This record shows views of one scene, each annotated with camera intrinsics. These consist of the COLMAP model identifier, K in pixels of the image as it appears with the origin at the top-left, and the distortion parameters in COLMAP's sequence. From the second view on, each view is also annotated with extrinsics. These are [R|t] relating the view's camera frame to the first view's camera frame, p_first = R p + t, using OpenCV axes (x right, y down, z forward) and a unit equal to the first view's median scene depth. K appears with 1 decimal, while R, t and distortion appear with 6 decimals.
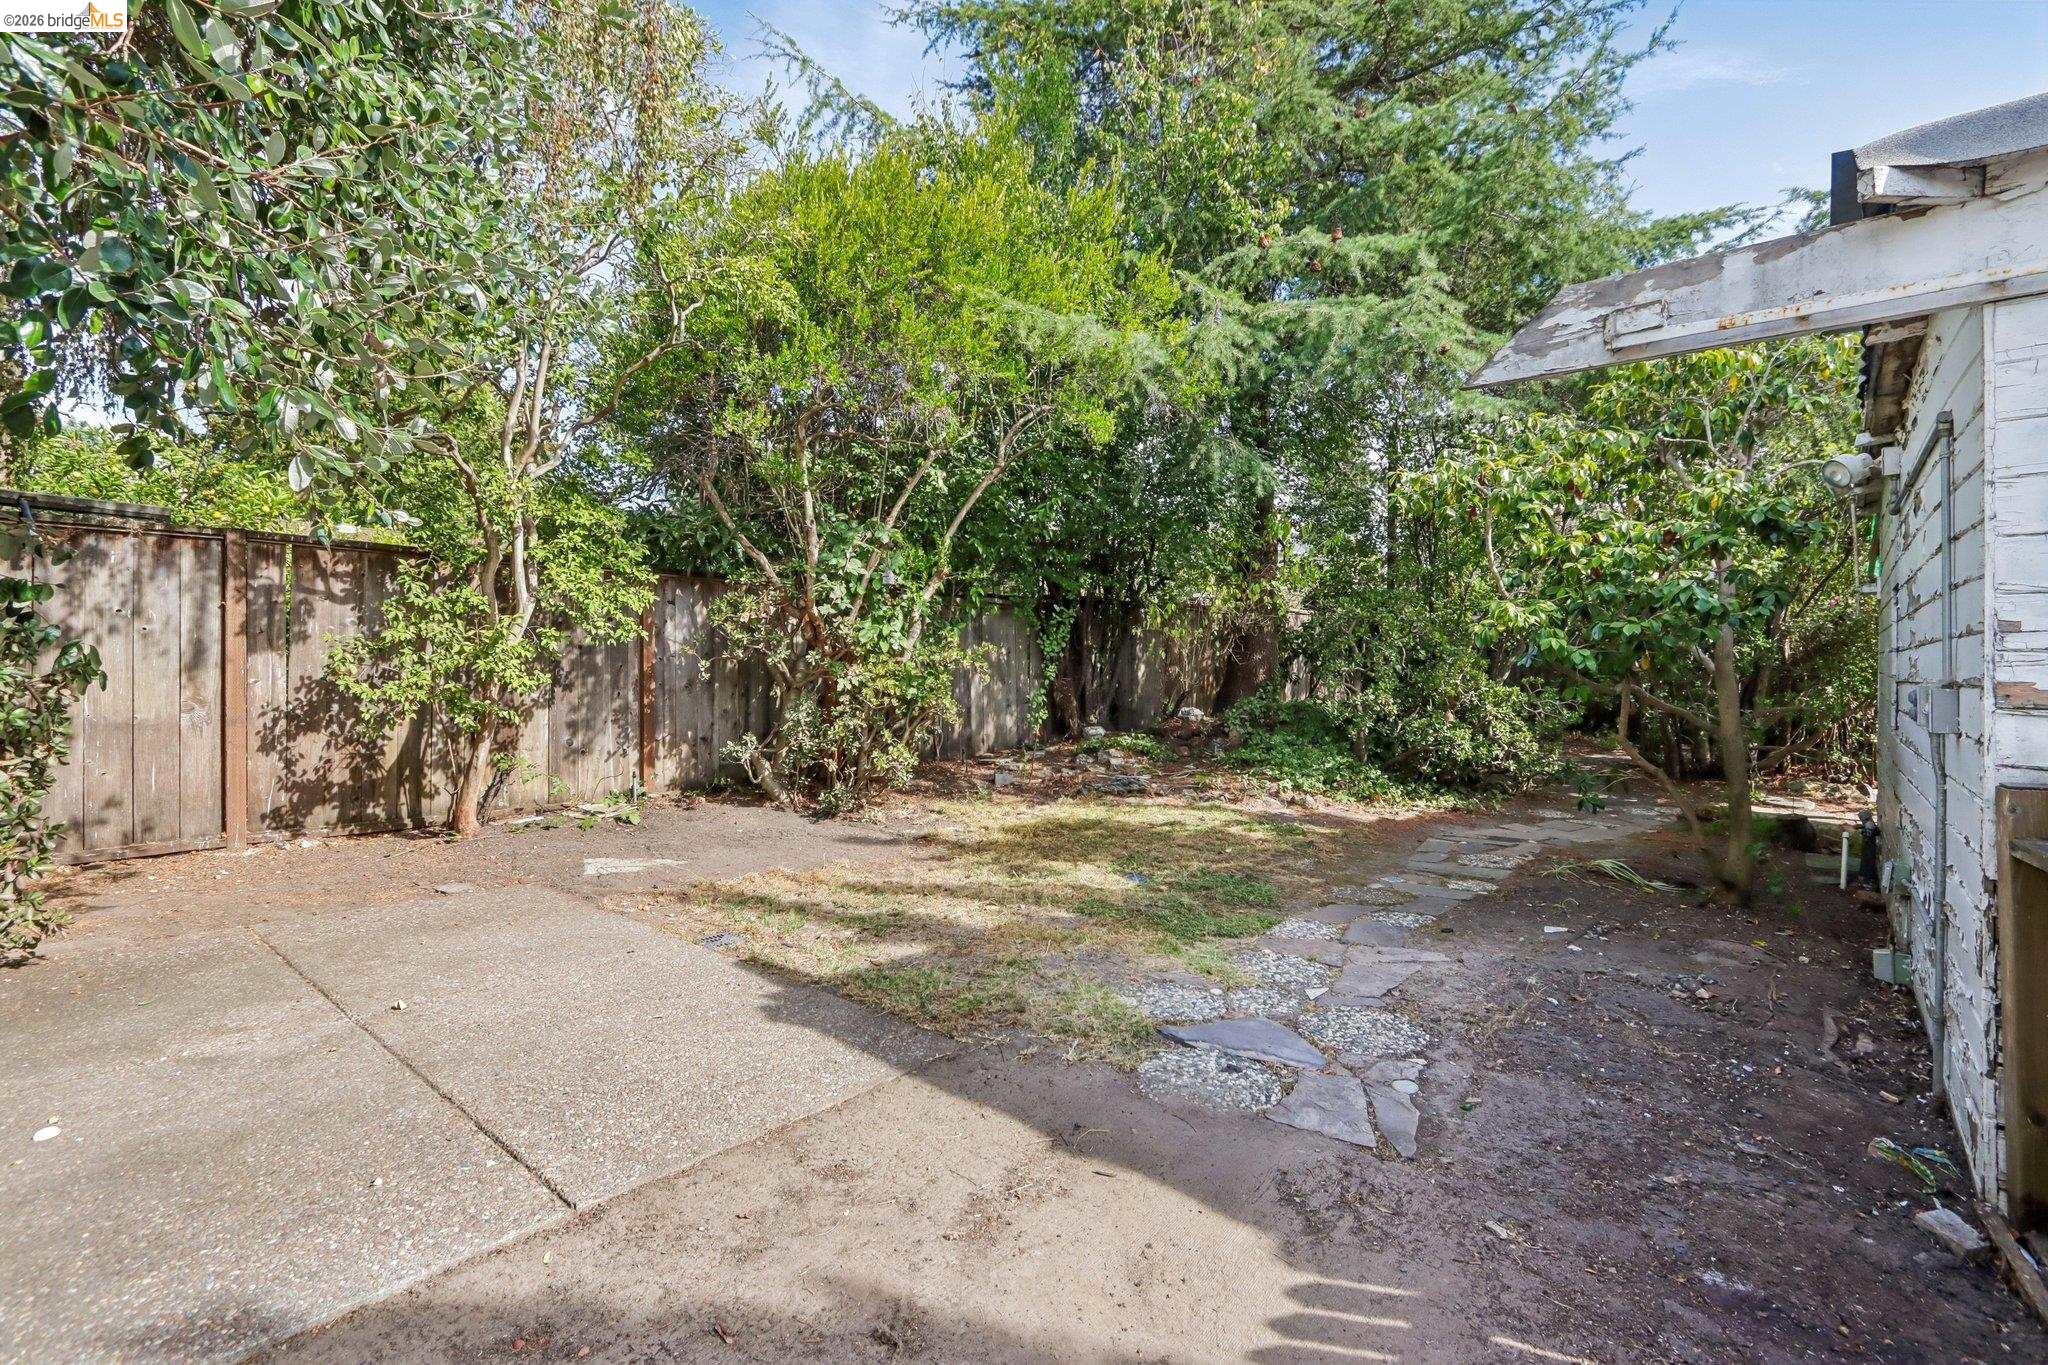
lens RADIAL K [[950.0, 0, 1028.9], [0, 950.0, 669.5], [0, 0, 1]] dist [0.001422, -0.000556]
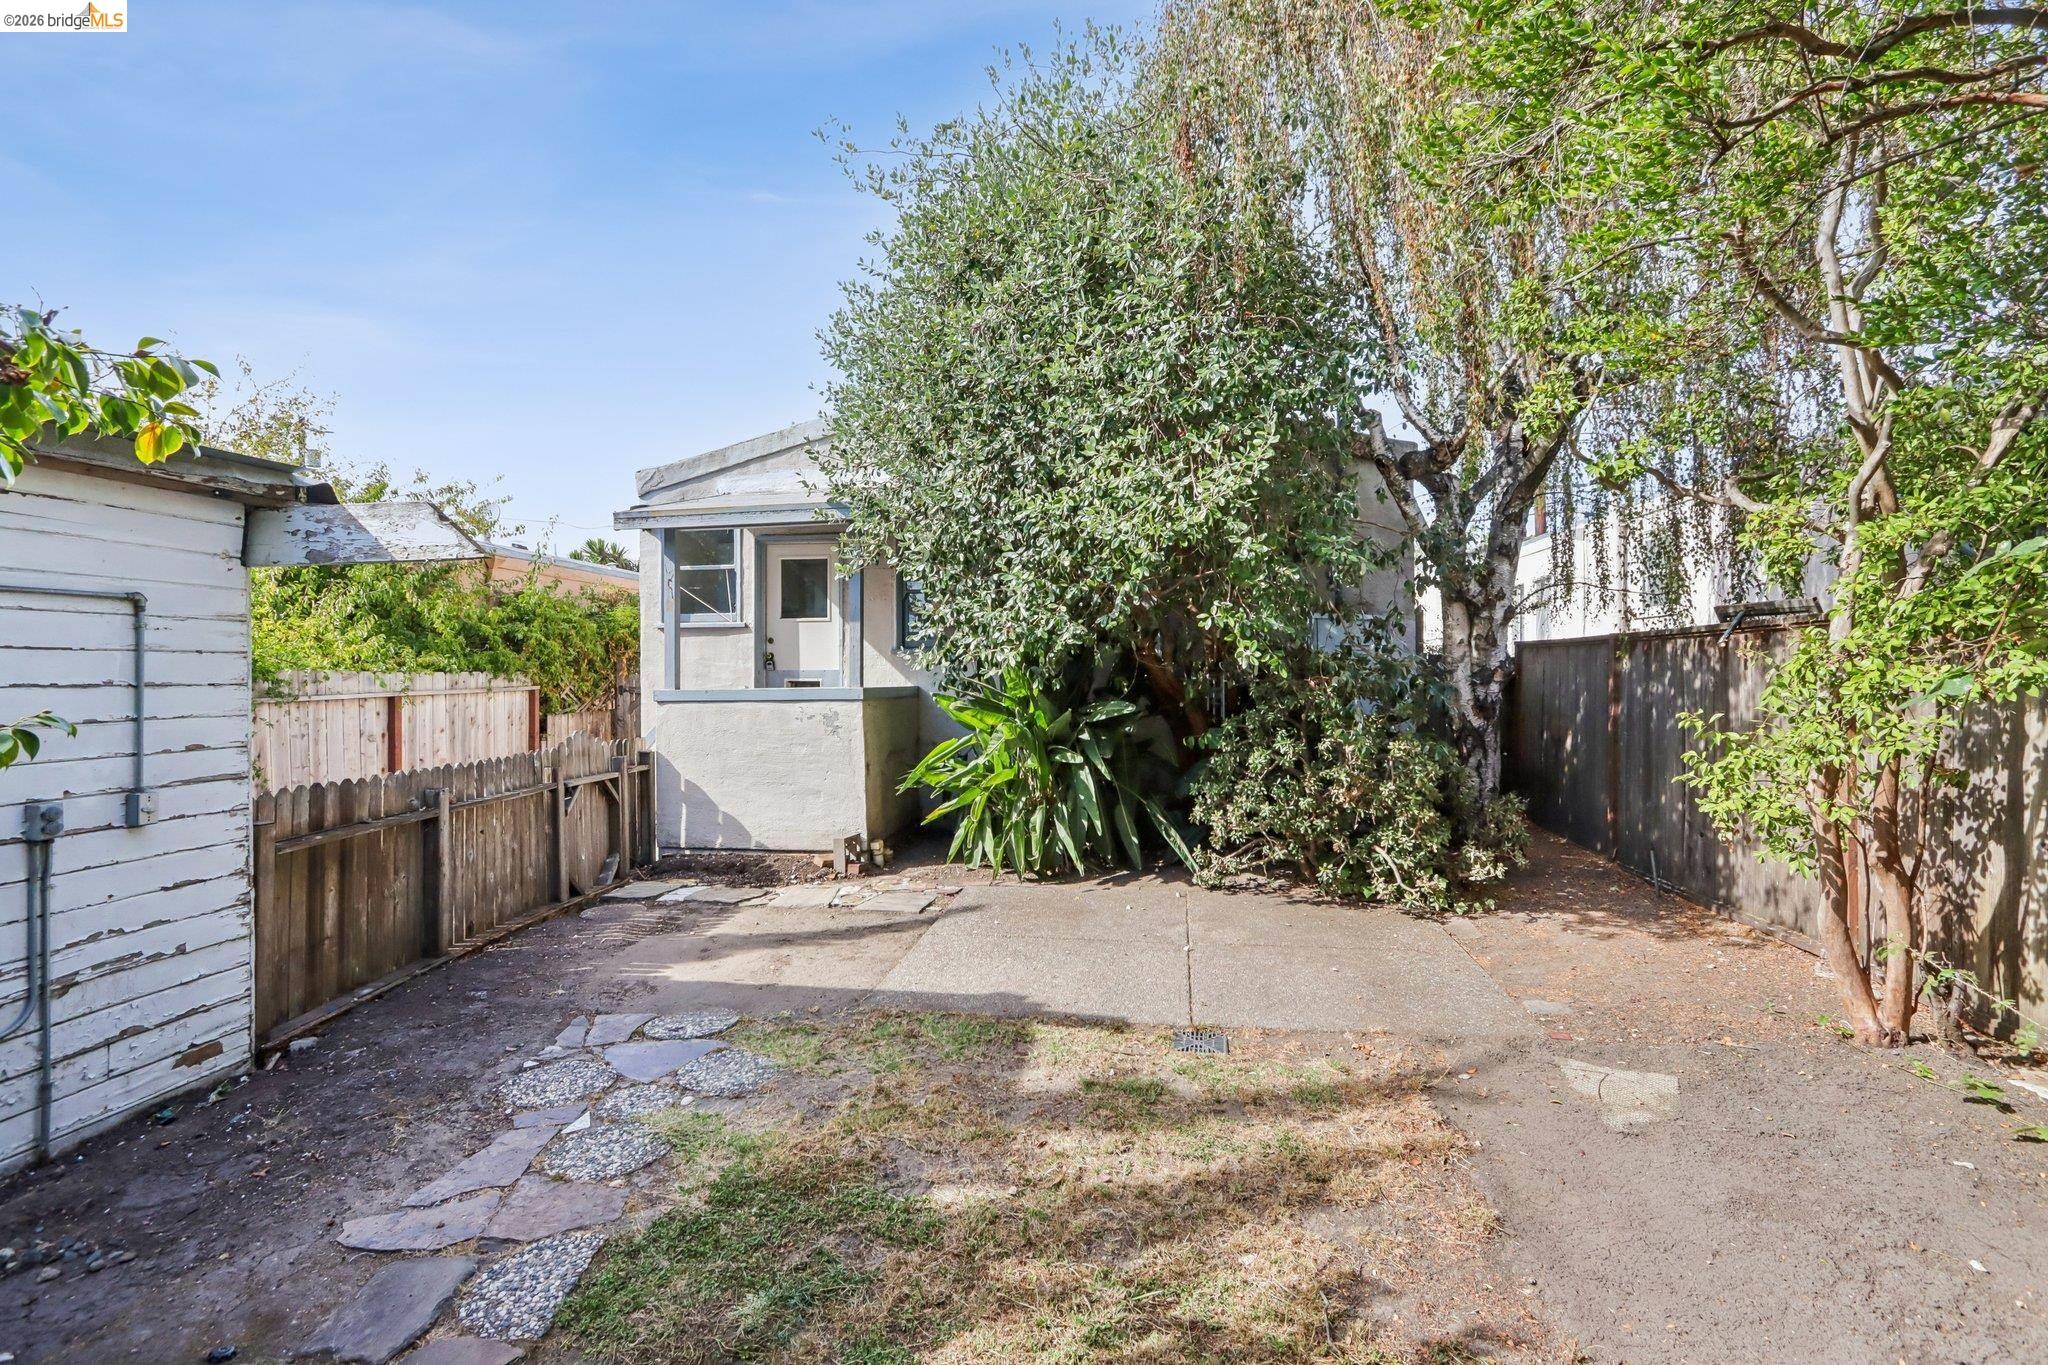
lens RADIAL K [[950.0, 0, 1036.4], [0, 950.0, 676.0], [0, 0, 1]] dist [0.001422, -0.000556]
pose [[-0.852874, -0.003578, -0.522105, 0.424947], [-0.008116, 0.999947, 0.006404, -0.131421], [0.522054, 0.009699, -0.852857, 2.132117]]
